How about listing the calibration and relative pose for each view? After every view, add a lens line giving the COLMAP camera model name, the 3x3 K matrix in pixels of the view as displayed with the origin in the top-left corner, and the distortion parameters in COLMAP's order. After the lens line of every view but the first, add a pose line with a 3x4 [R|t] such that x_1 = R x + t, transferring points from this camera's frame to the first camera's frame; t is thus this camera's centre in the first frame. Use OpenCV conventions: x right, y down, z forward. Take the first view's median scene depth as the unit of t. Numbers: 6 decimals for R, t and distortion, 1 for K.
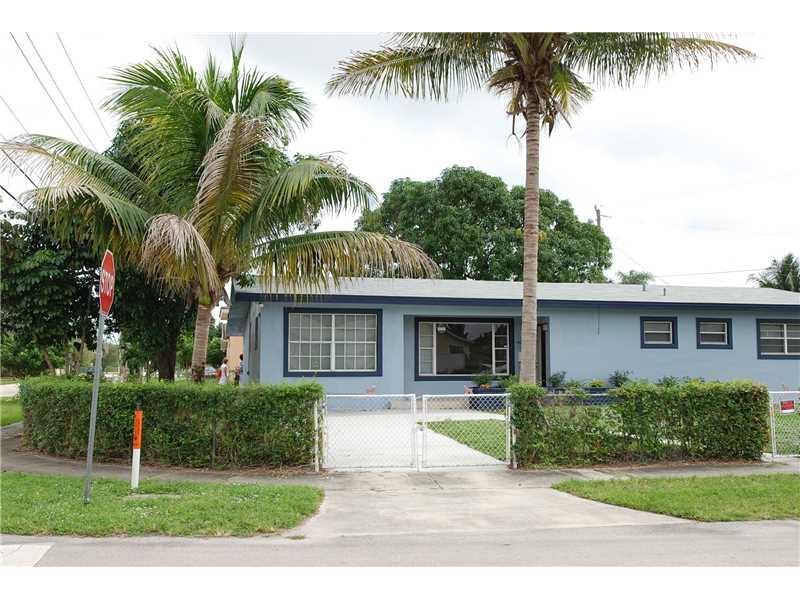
lens RADIAL K [[858.7, 0, 400.0], [0, 858.7, 300.0], [0, 0, 1]] dist [-0.161543, 0.159554]
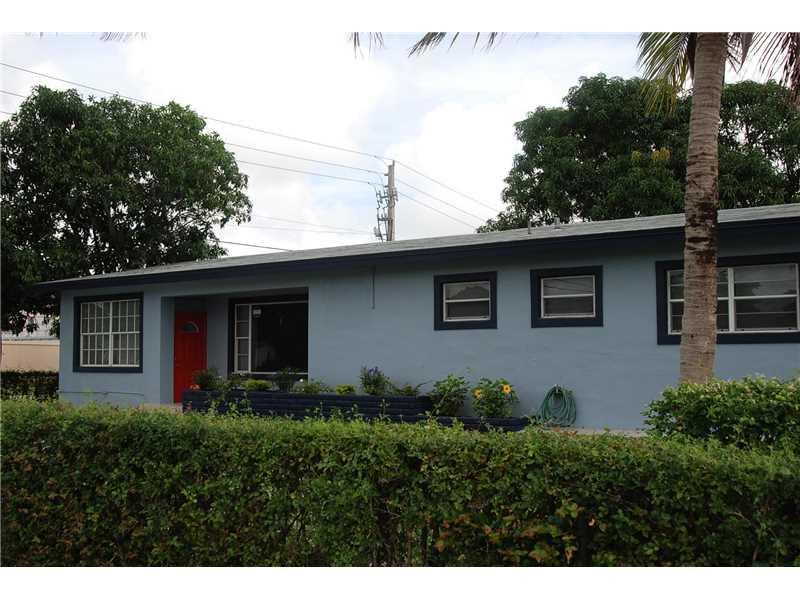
lens RADIAL K [[858.7, 0, 400.0], [0, 858.7, 300.0], [0, 0, 1]] dist [-0.161543, 0.159554]
pose [[0.698152, -0.053345, -0.713960, 0.690140], [0.068936, 0.997596, -0.007127, 0.038765], [0.712623, -0.044242, 0.700151, 0.566211]]
